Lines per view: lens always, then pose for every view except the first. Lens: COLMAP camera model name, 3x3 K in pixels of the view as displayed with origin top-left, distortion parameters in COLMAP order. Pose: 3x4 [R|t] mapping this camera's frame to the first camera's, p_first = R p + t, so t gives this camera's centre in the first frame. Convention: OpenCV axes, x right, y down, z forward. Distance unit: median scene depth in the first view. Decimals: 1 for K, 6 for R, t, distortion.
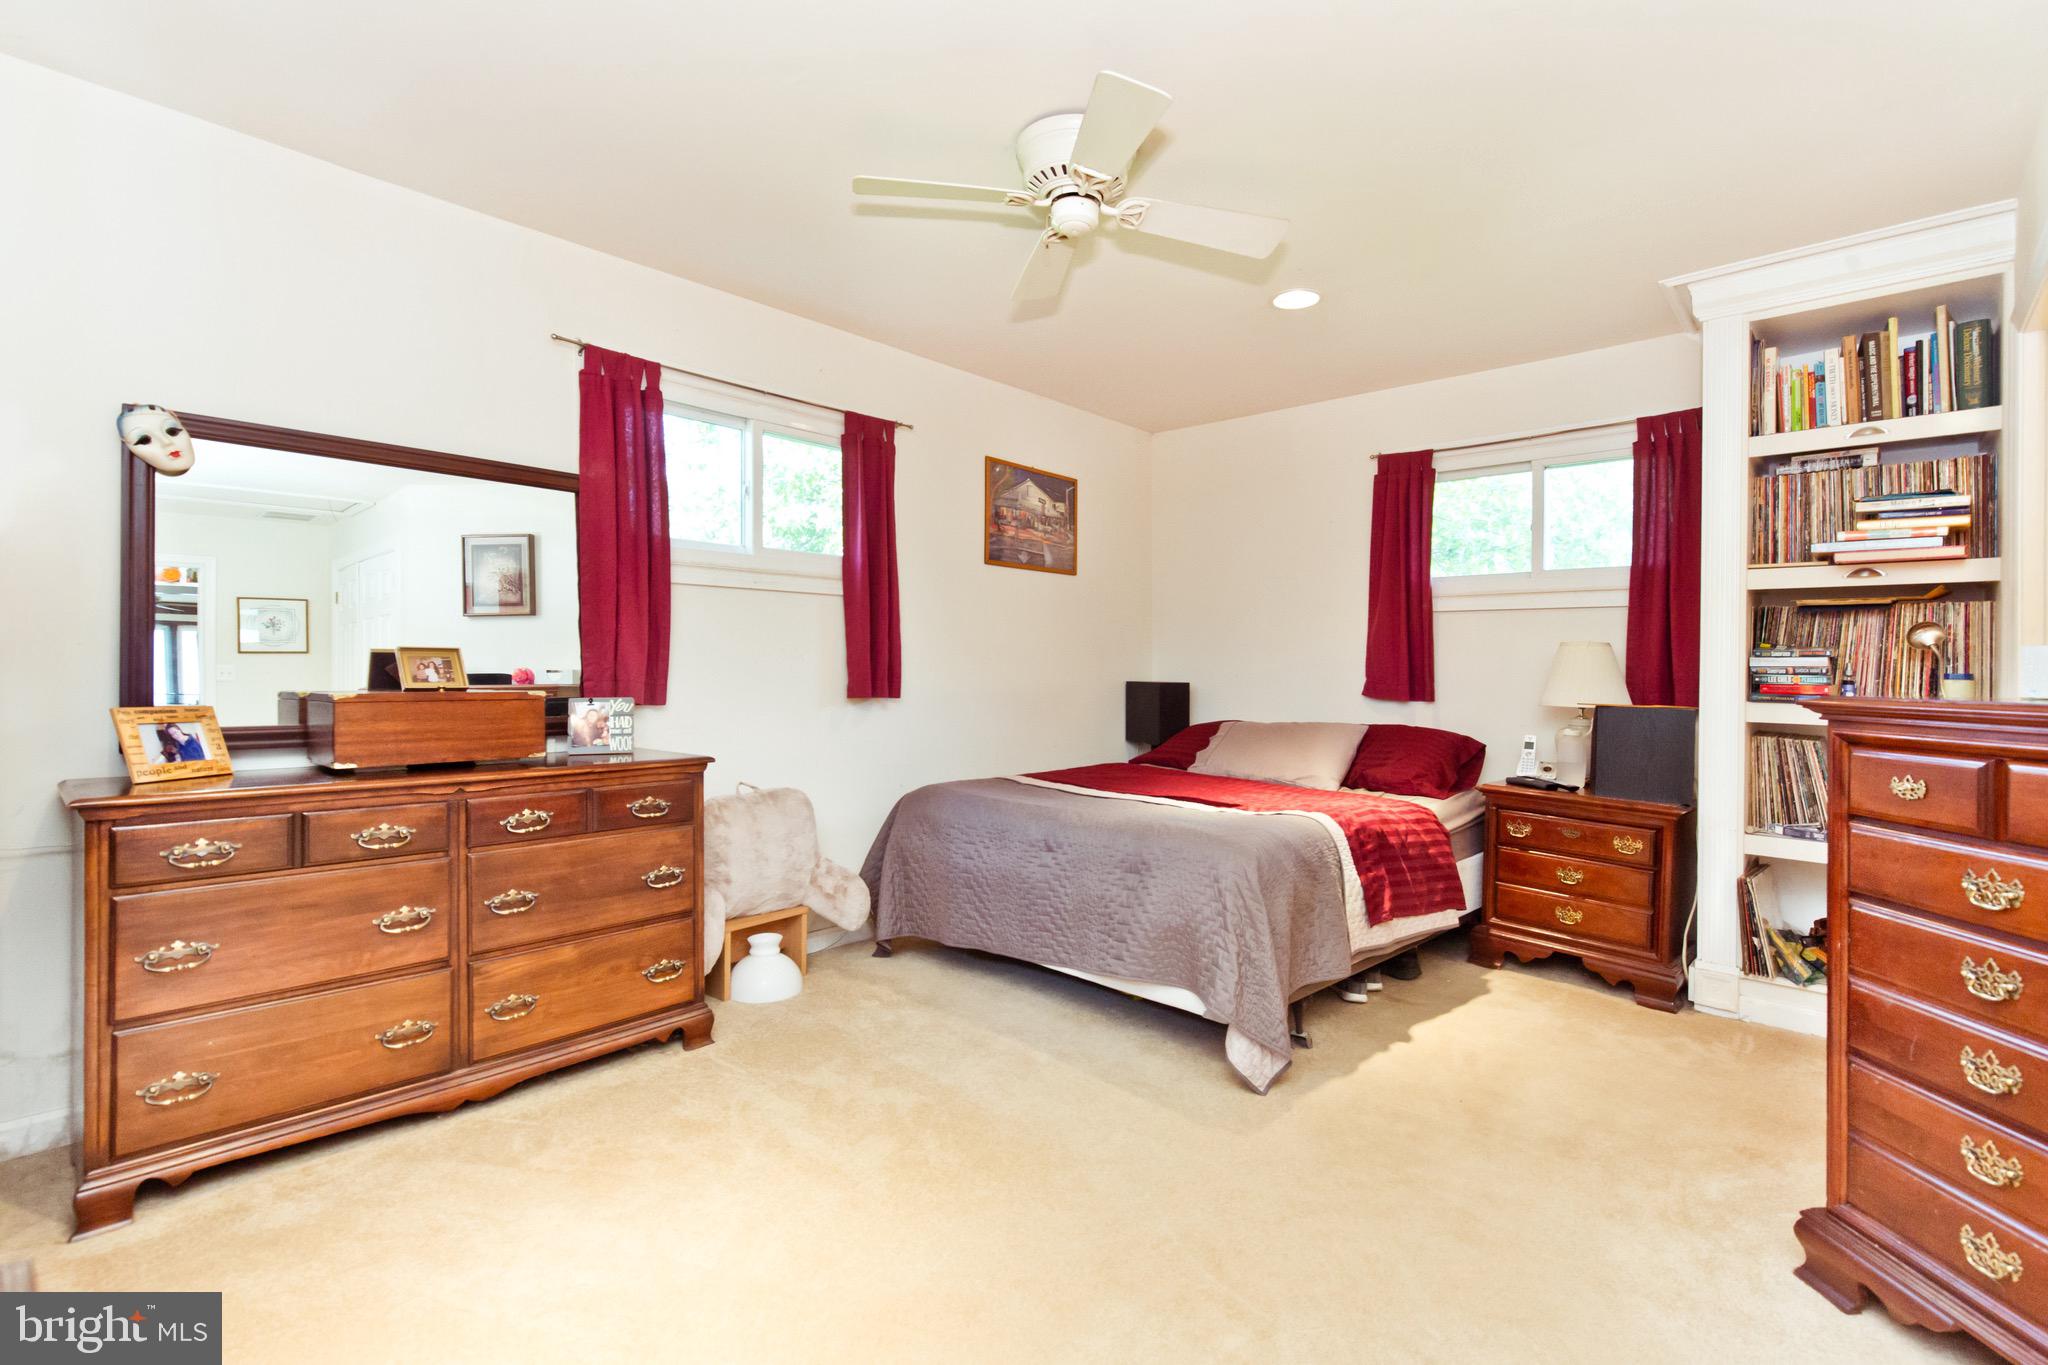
lens RADIAL K [[931.3, 0, 996.1], [0, 931.3, 656.1], [0, 0, 1]] dist [0.000831, -0.000323]
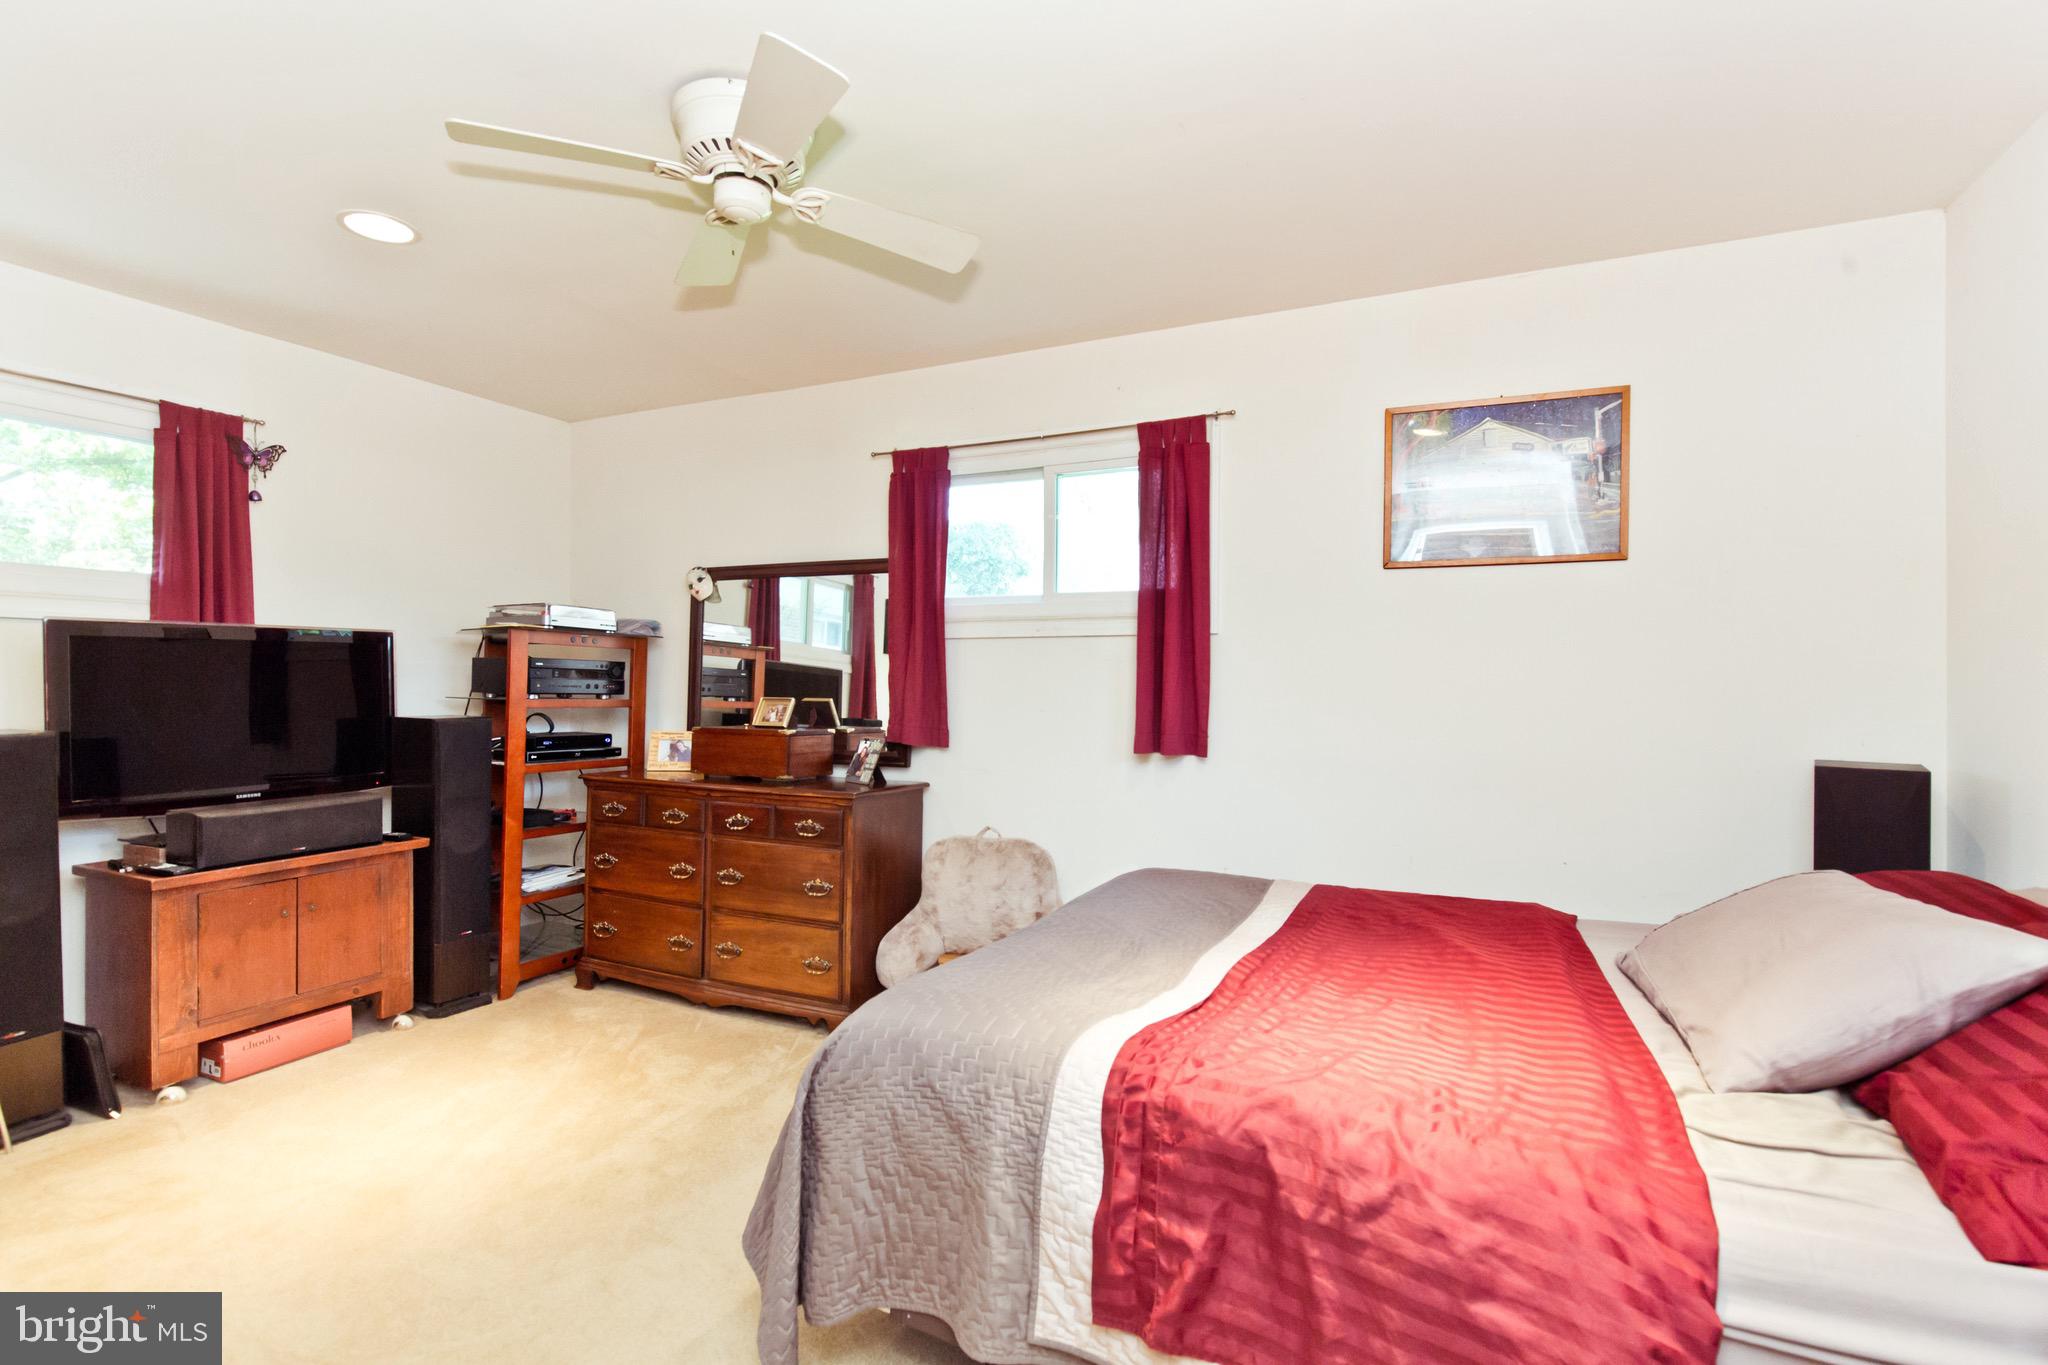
lens RADIAL K [[931.3, 0, 1036.1], [0, 931.3, 673.5], [0, 0, 1]] dist [0.000831, -0.000323]
pose [[0.326546, -0.020070, -0.944968, 0.798882], [0.004092, 0.999795, -0.019820, -0.014729], [0.945172, 0.002605, 0.326562, 0.787528]]
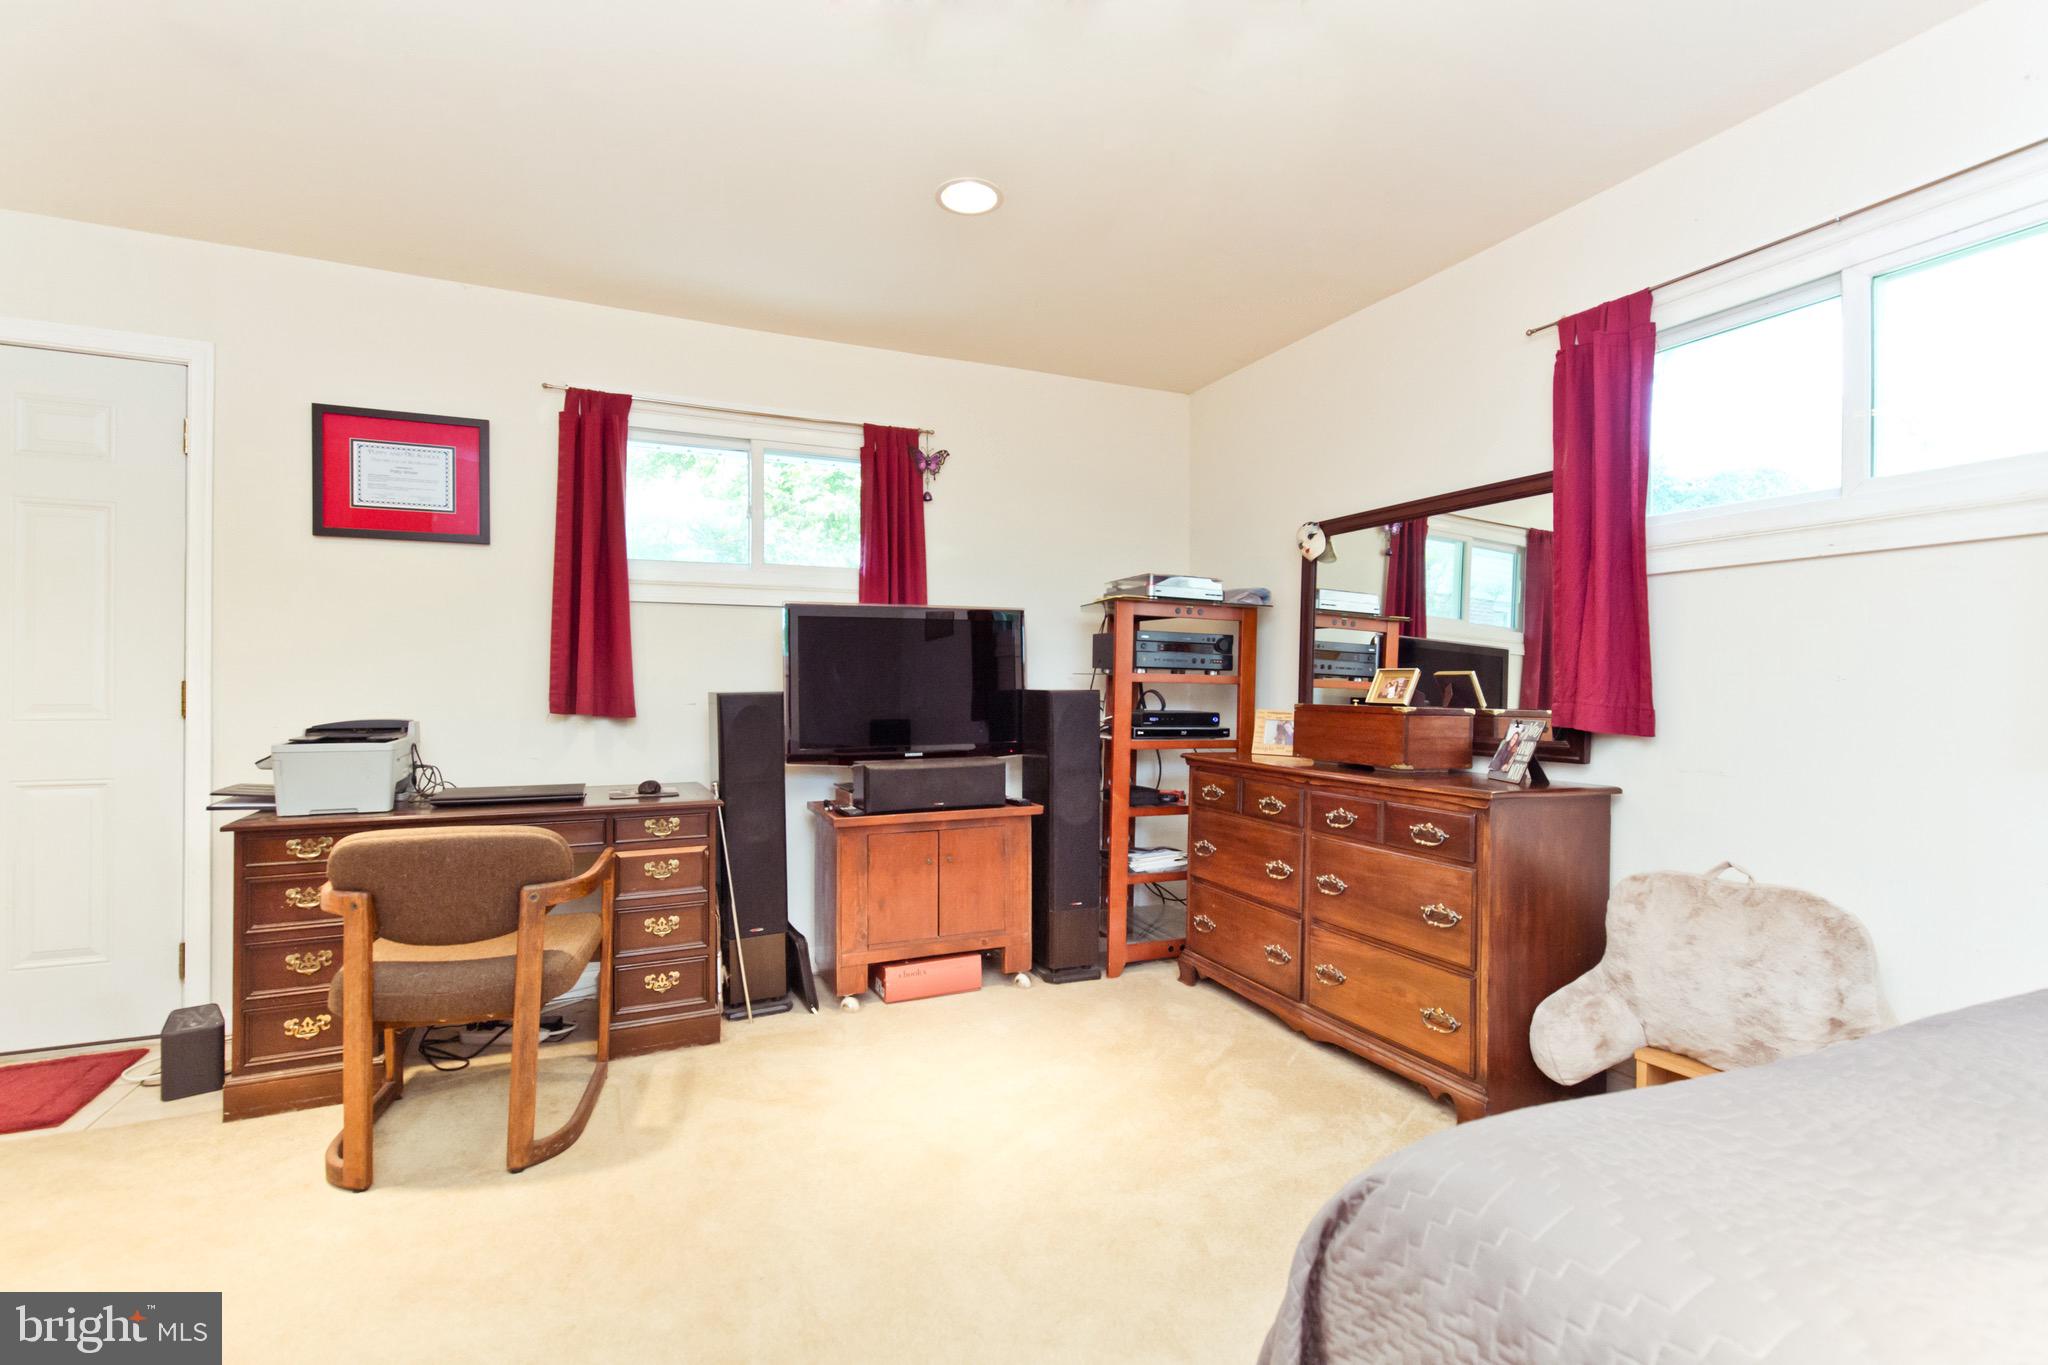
lens RADIAL K [[931.3, 0, 1017.9], [0, 931.3, 677.5], [0, 0, 1]] dist [0.000831, -0.000323]
pose [[-0.374292, -0.021298, -0.927066, 0.573951], [-0.004450, 0.999766, -0.021171, 0.024939], [0.927300, -0.003798, -0.374299, 0.865804]]
